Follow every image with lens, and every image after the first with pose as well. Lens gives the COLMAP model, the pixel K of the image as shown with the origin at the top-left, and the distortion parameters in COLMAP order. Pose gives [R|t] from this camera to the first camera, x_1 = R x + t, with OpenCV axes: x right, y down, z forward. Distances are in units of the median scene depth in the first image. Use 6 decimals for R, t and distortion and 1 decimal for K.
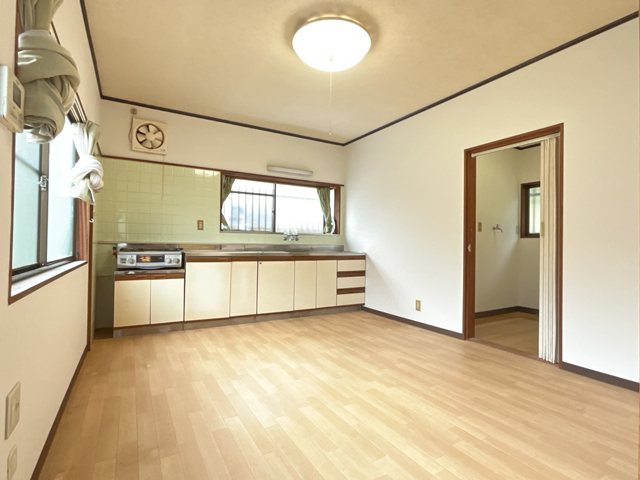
lens RADIAL K [[324.5, 0, 320.0], [0, 324.5, 240.0], [0, 0, 1]] dist [0.000579, 0.000228]
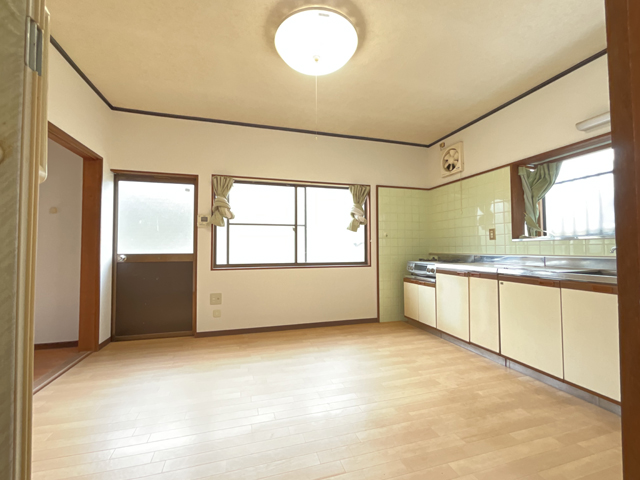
lens RADIAL K [[280.5, 0, 320.0], [0, 280.5, 240.0], [0, 0, 1]] dist [-0.000948, 0.000004]
pose [[-0.225487, -0.046943, -0.973114, 0.592185], [0.008234, 0.998711, -0.050086, 0.005164], [0.974211, -0.019306, -0.224810, 0.875996]]
